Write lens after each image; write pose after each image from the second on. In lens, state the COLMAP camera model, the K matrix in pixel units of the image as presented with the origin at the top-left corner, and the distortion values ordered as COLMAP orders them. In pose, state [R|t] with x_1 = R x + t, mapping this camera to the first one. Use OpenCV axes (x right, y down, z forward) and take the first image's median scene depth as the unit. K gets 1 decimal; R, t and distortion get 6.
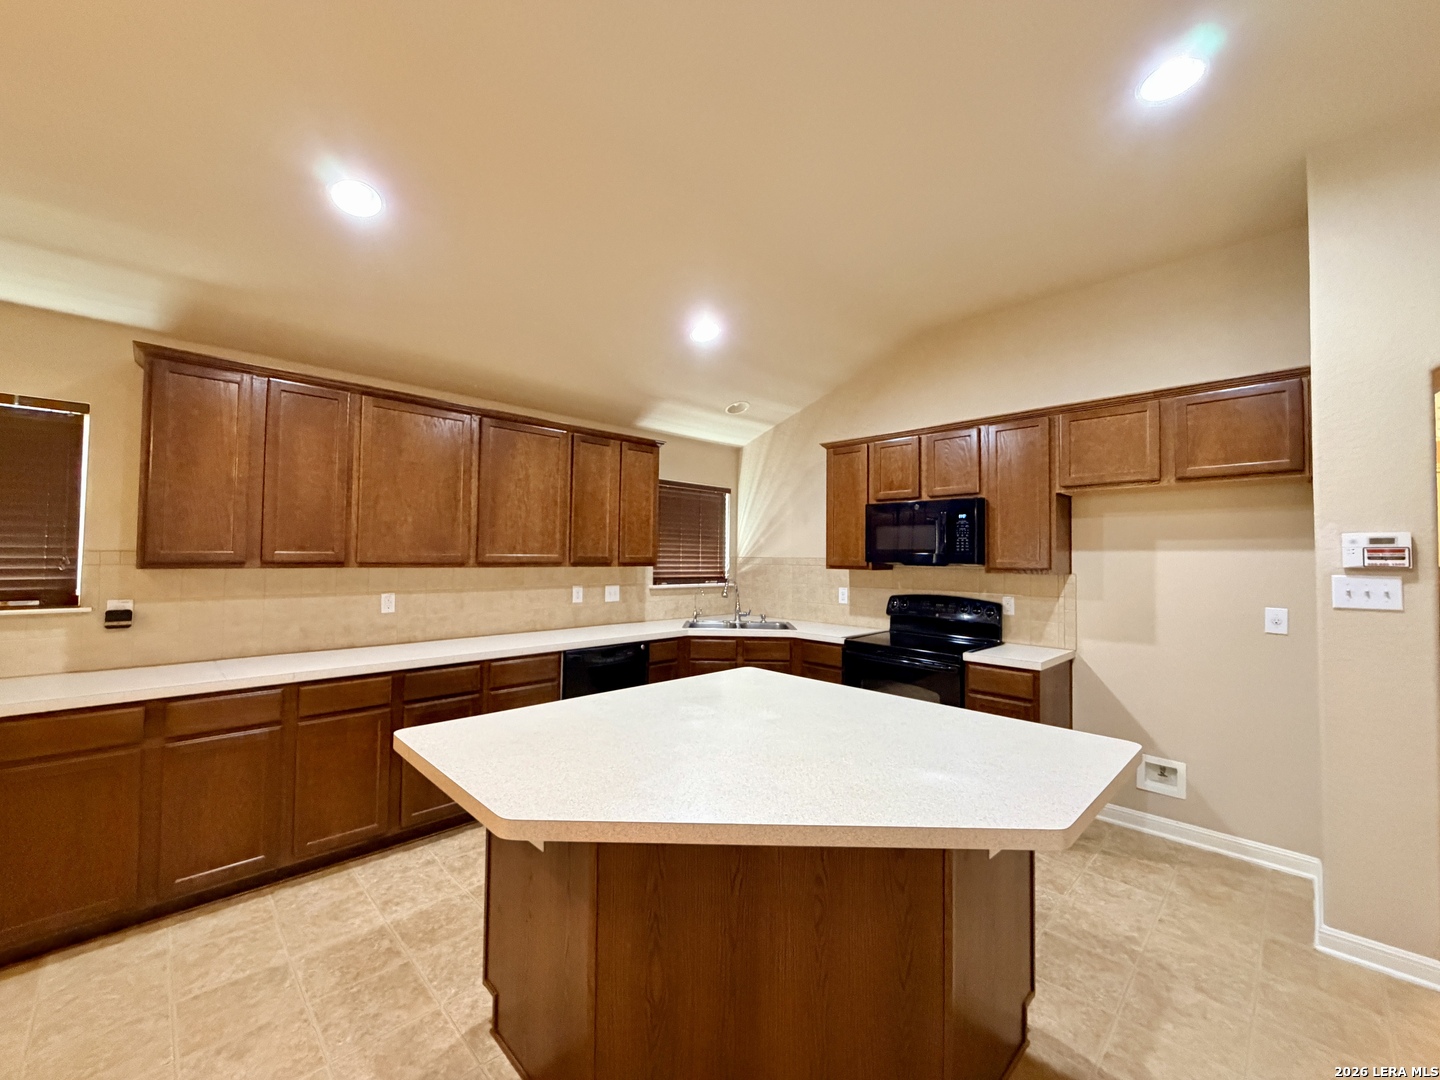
lens RADIAL K [[576.9, 0, 717.6], [0, 576.9, 538.2], [0, 0, 1]] dist [-0.001399, -0.000202]
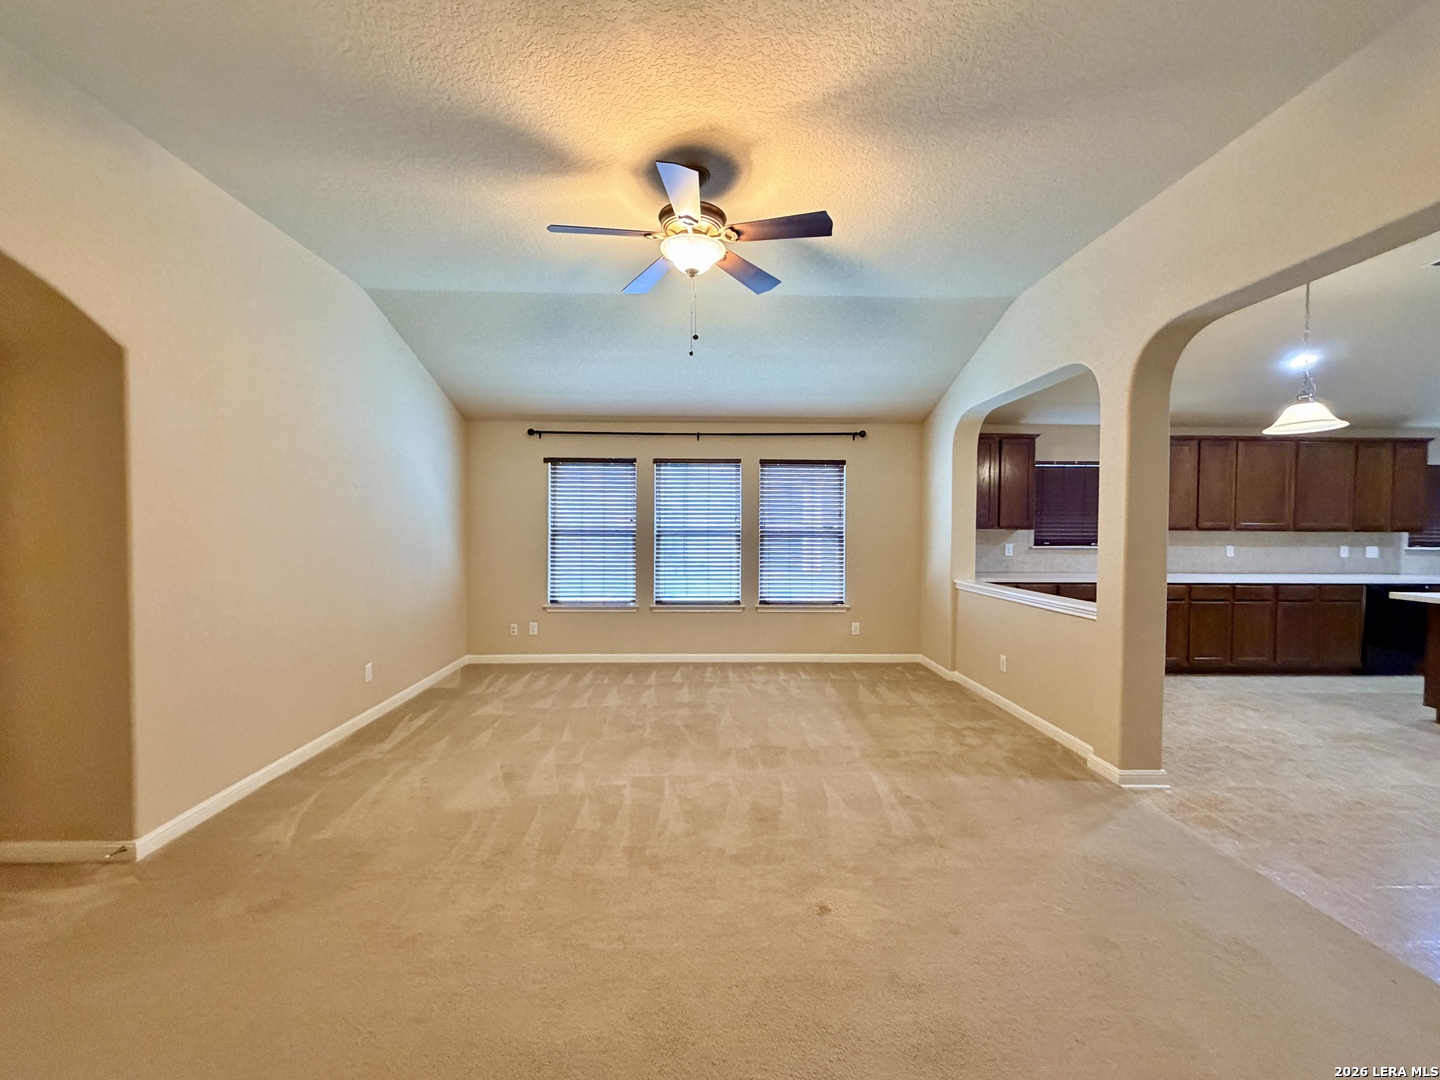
lens RADIAL K [[608.7, 0, 720.0], [0, 608.7, 540.0], [0, 0, 1]] dist [0.015597, -0.000028]
pose [[0.748423, 0.018492, -0.662963, -0.411703], [0.021747, 0.998389, 0.052399, -0.049738], [0.662865, -0.053634, 0.746816, -1.279099]]
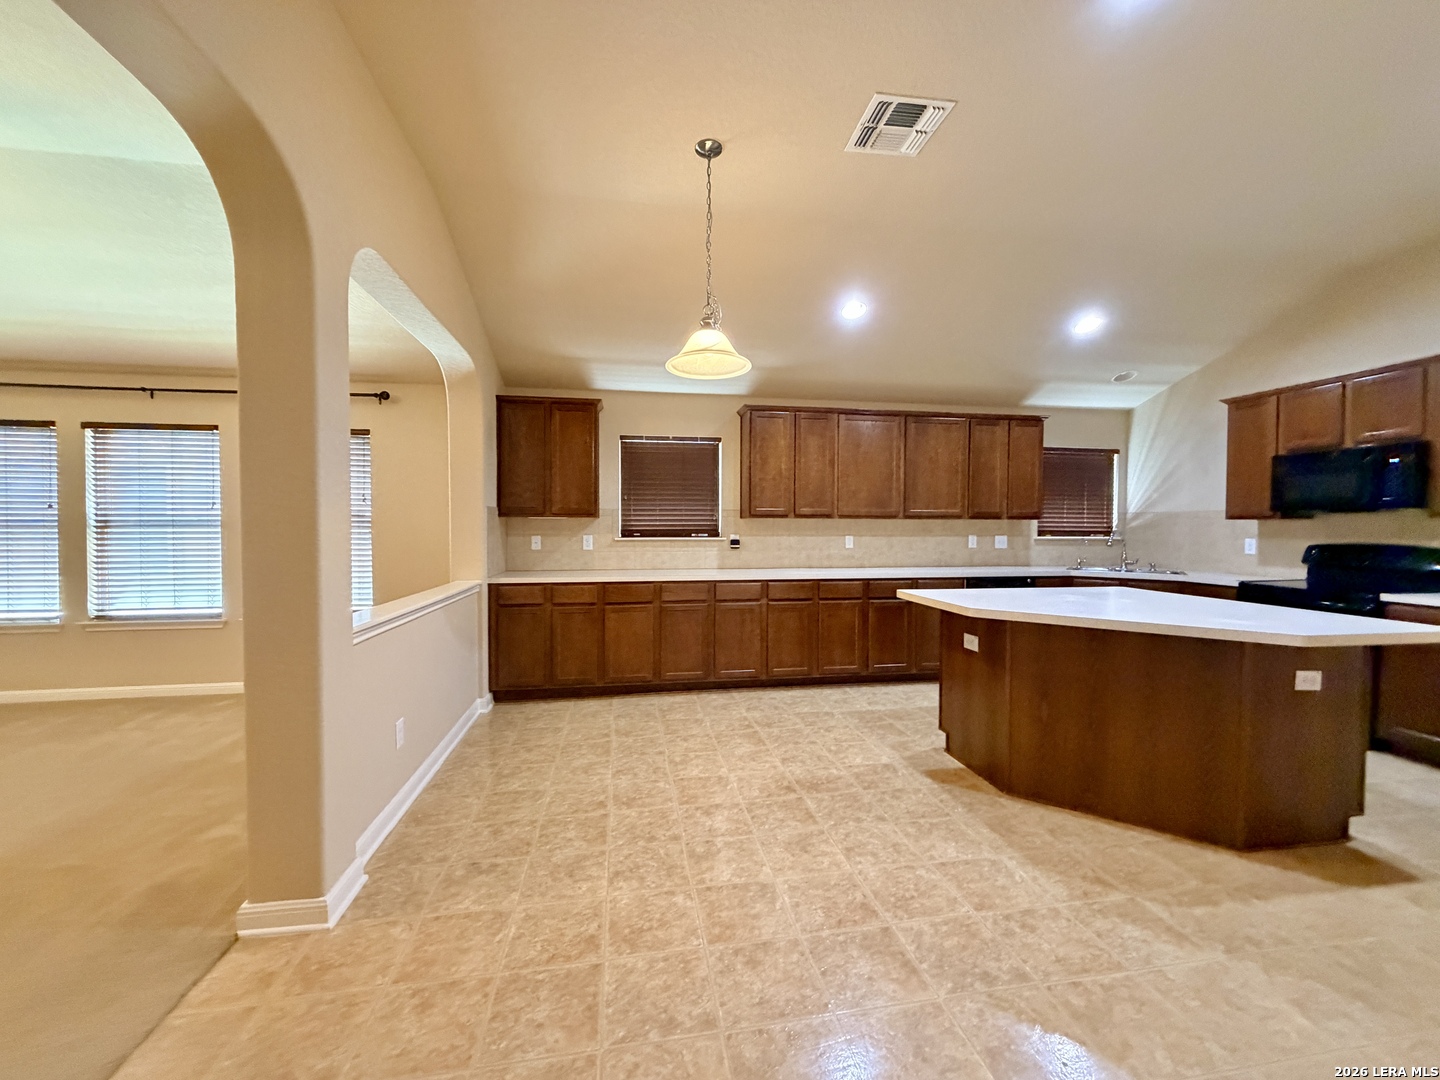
lens RADIAL K [[571.9, 0, 723.6], [0, 571.9, 539.2], [0, 0, 1]] dist [0.009582, -0.000199]
pose [[0.821650, 0.006302, -0.569958, 0.037447], [0.023835, 0.998684, 0.045402, 0.020993], [0.569494, -0.050889, 0.820418, -0.418016]]
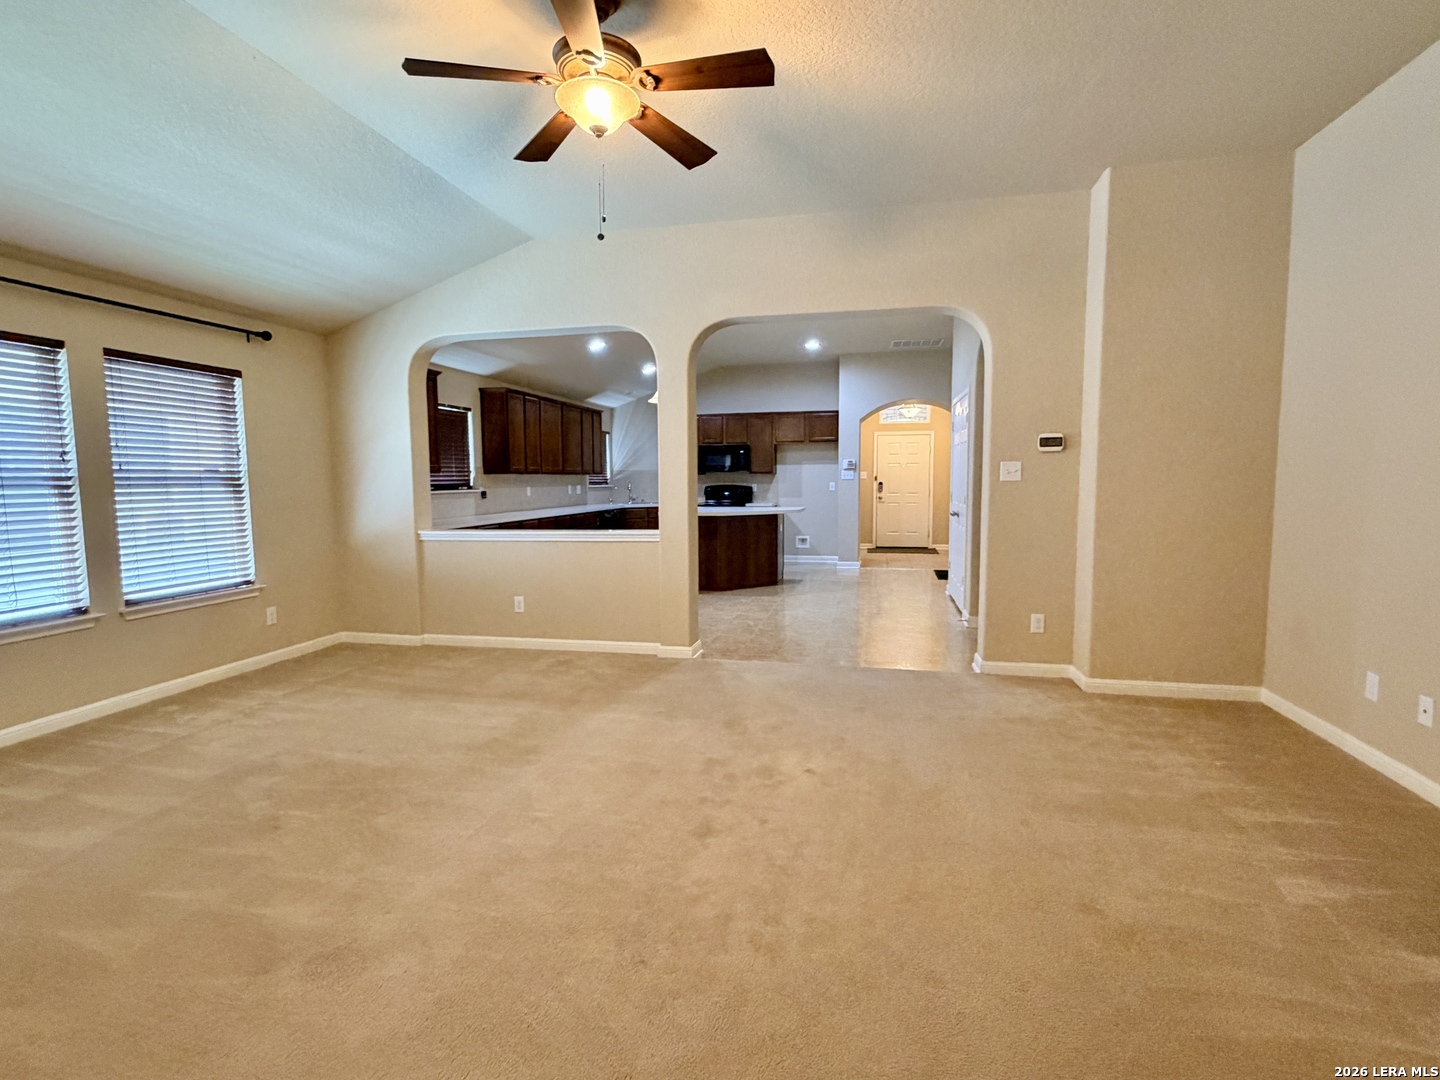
lens RADIAL K [[699.6, 0, 720.0], [0, 699.6, 540.0], [0, 0, 1]] dist [0.019023, 0.000116]
pose [[0.839469, -0.064389, 0.539580, -1.181923], [-0.001668, 0.992645, 0.121050, -0.022453], [-0.543405, -0.102517, 0.833187, -1.366365]]
